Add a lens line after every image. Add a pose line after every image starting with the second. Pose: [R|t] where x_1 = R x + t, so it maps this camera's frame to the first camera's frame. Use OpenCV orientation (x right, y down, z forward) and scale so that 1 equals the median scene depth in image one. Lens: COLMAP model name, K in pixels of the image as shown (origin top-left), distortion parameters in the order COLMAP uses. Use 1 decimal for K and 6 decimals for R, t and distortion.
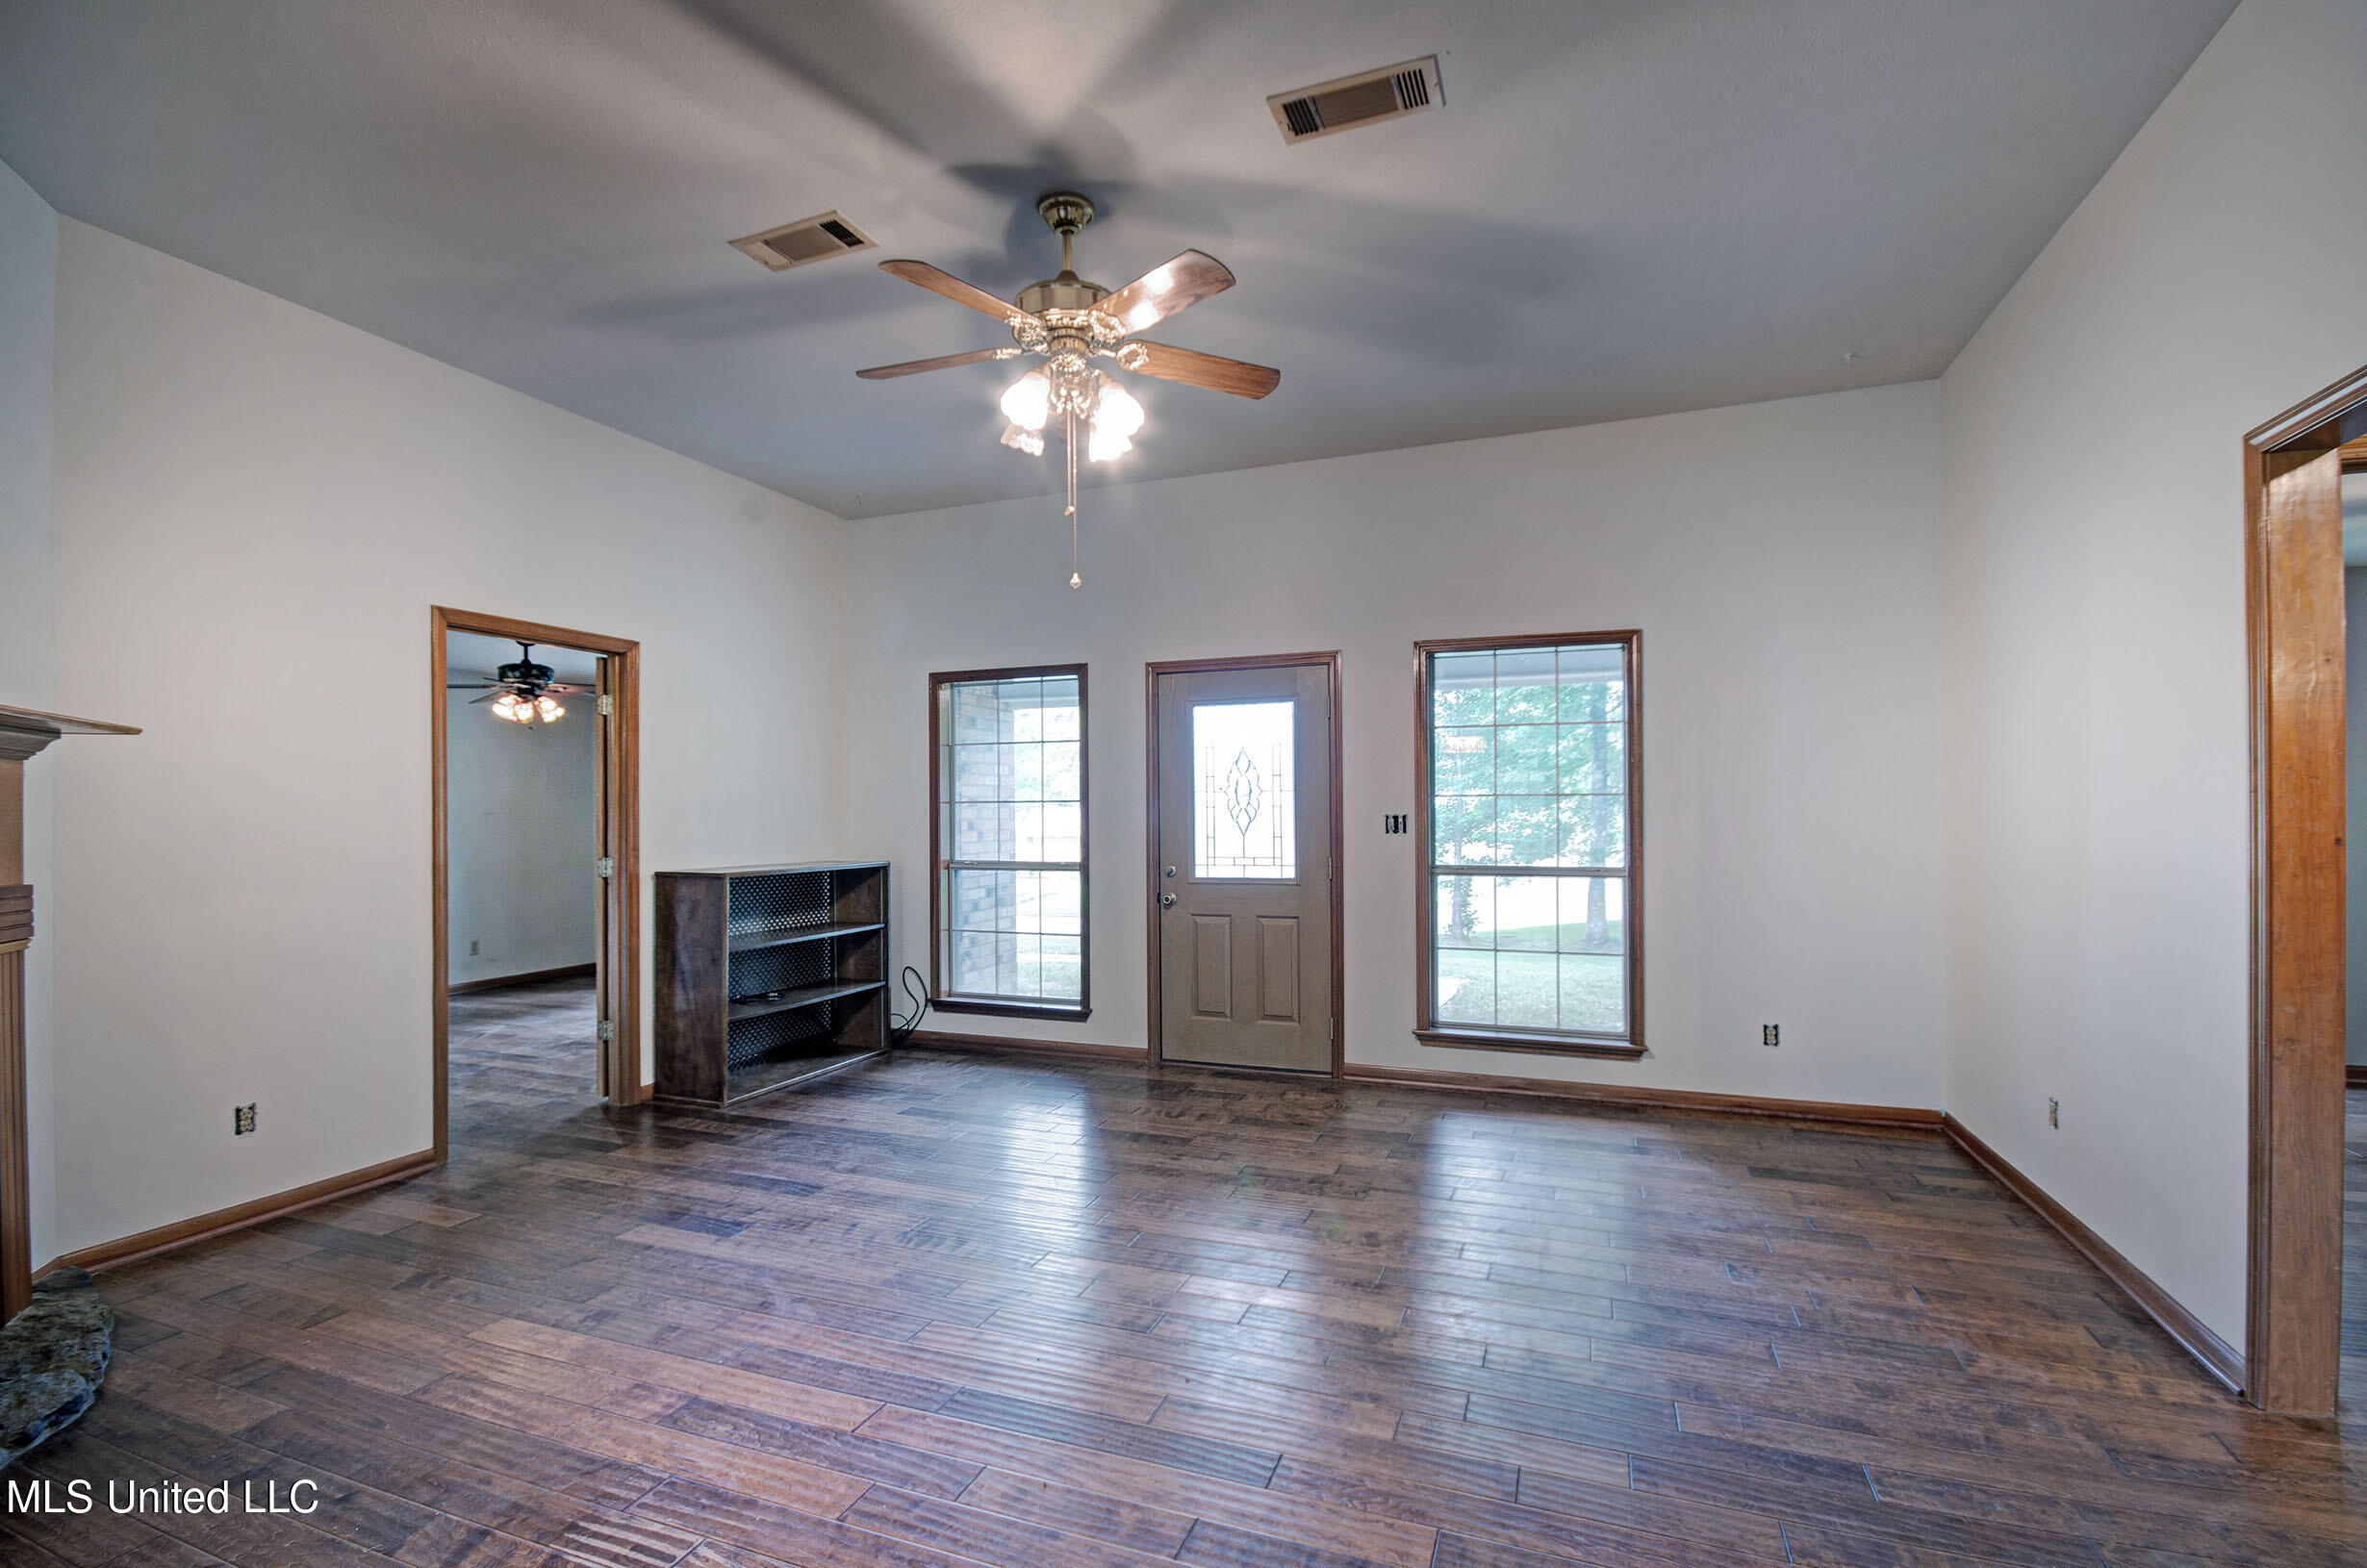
lens RADIAL K [[1038.6, 0, 1174.1], [0, 1038.6, 810.5], [0, 0, 1]] dist [0.002129, -0.007695]
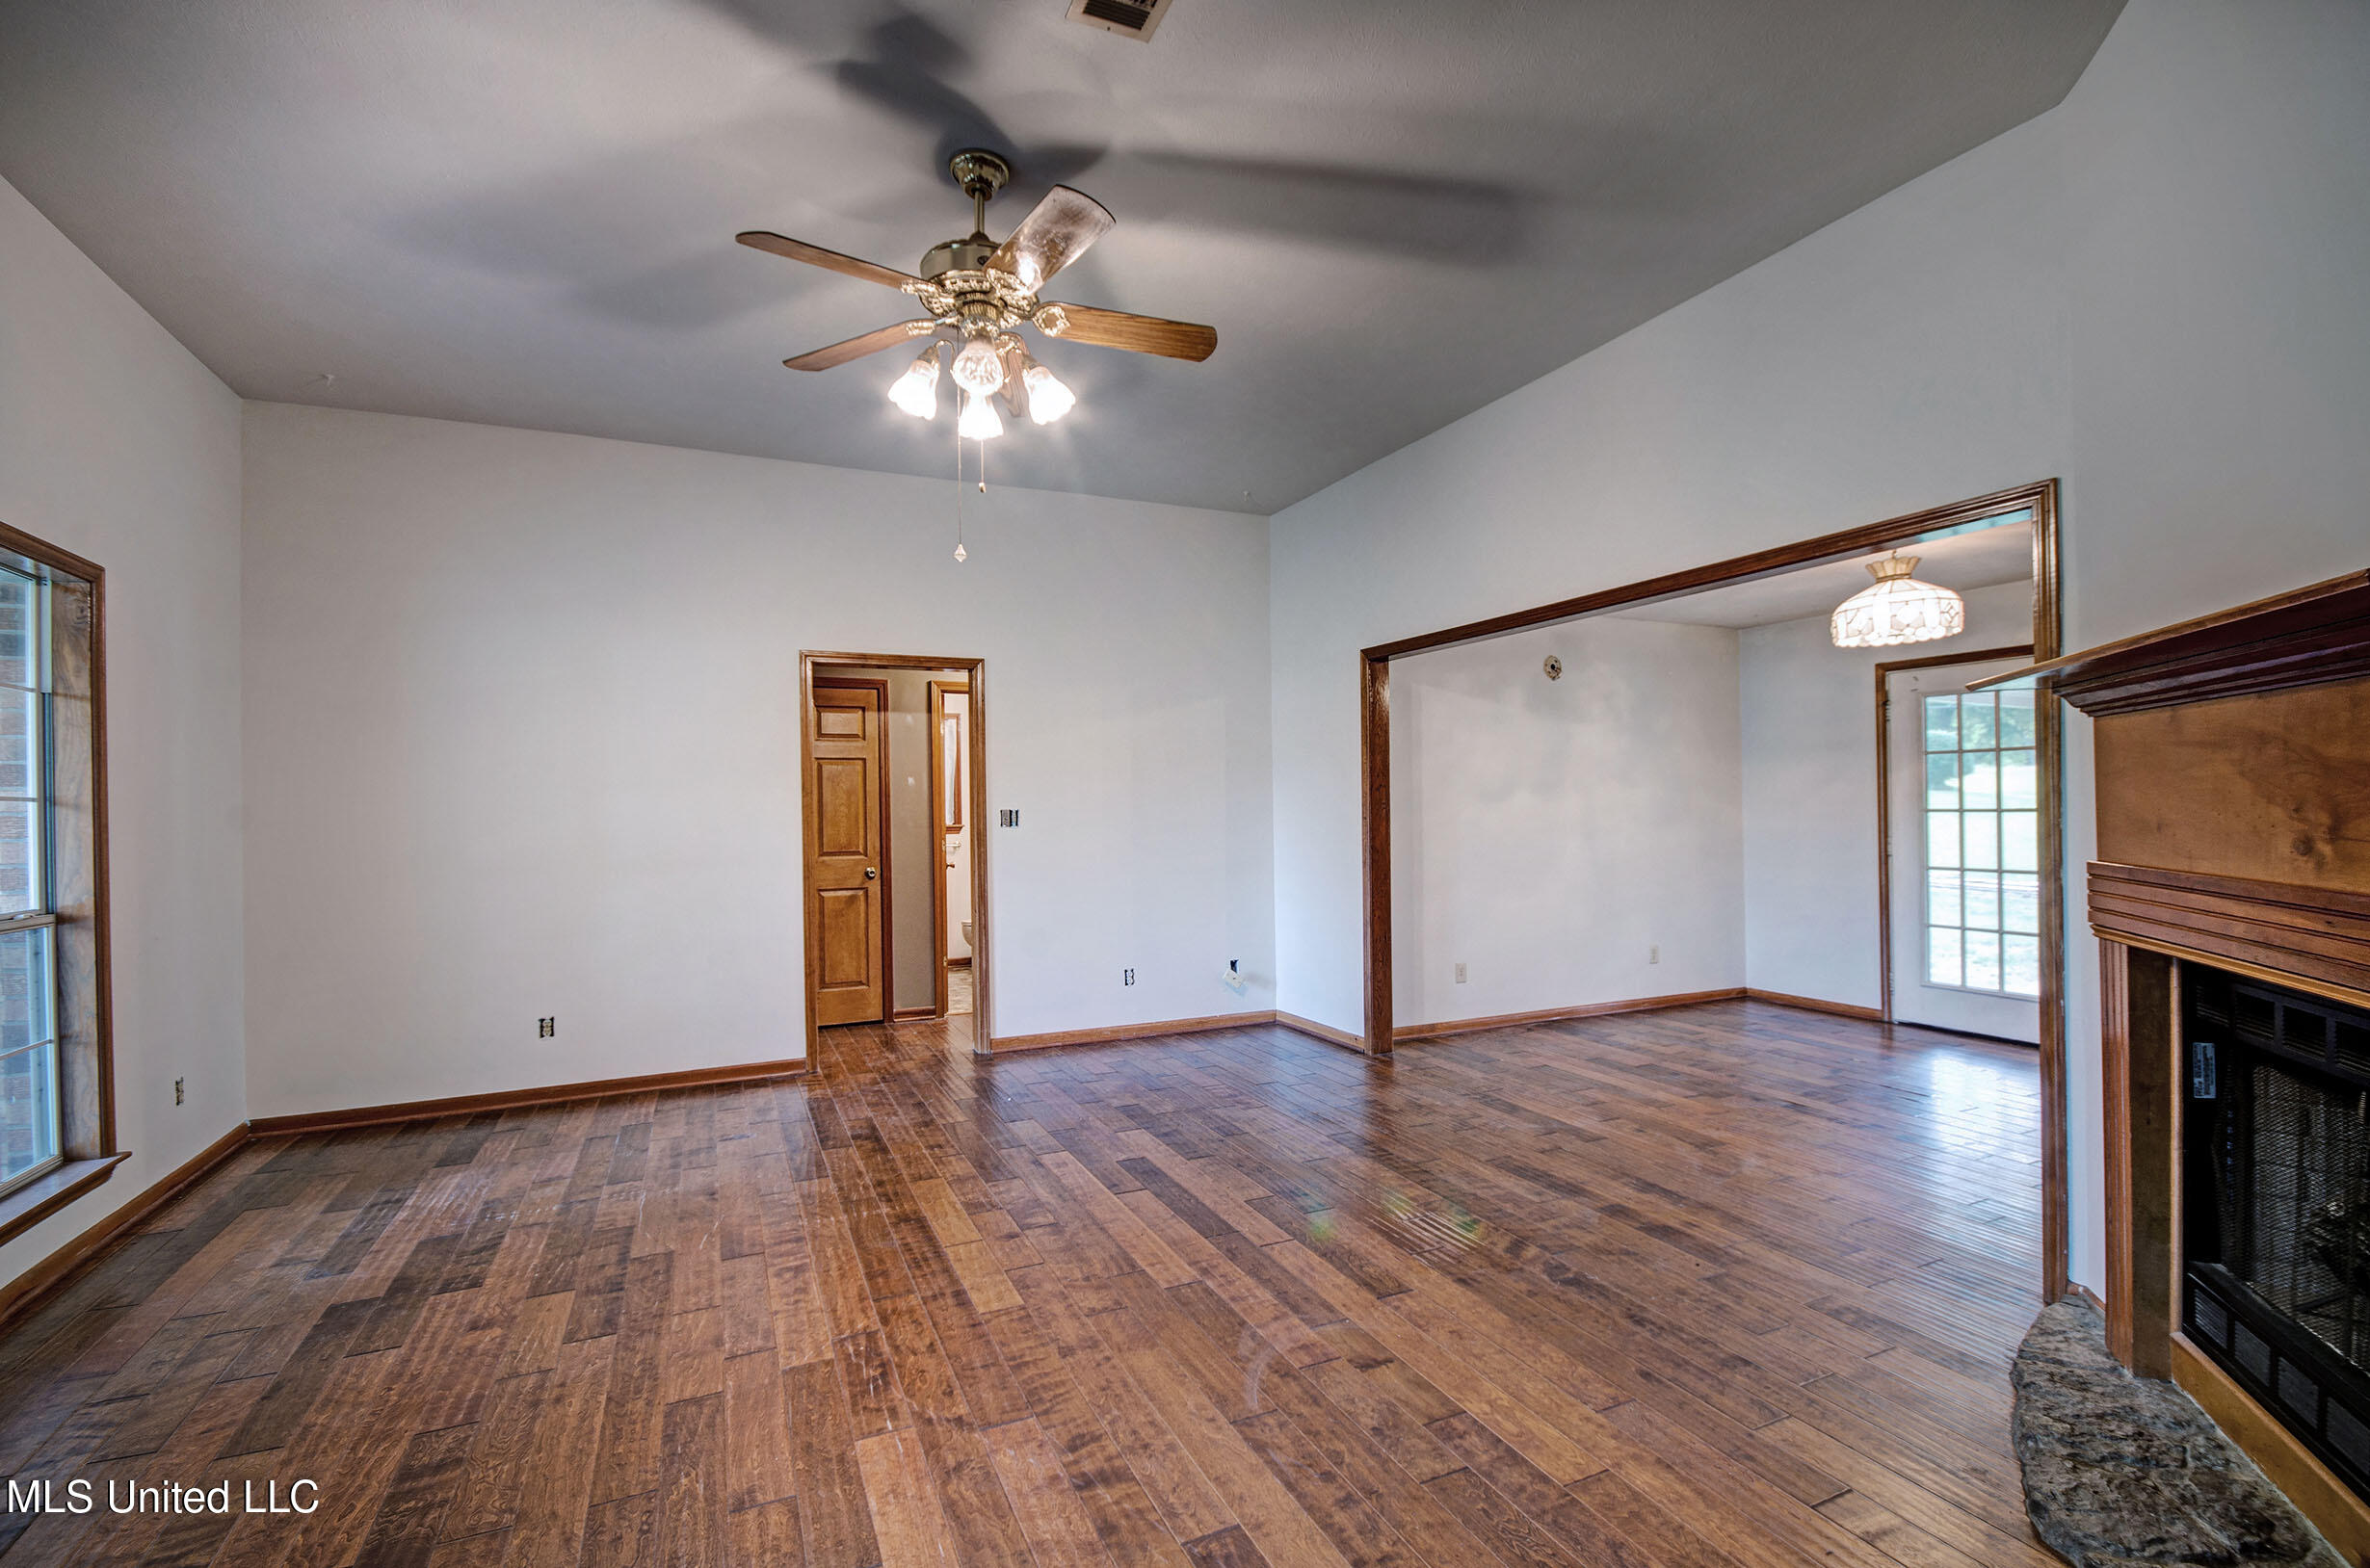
lens RADIAL K [[1039.9, 0, 1175.6], [0, 1039.9, 810.5], [0, 0, 1]] dist [0.002129, -0.007695]
pose [[-0.702038, 0.015685, 0.711967, -0.986301], [0.022128, 0.999755, -0.000205, 0.011726], [-0.711796, 0.015611, -0.702213, 1.706789]]
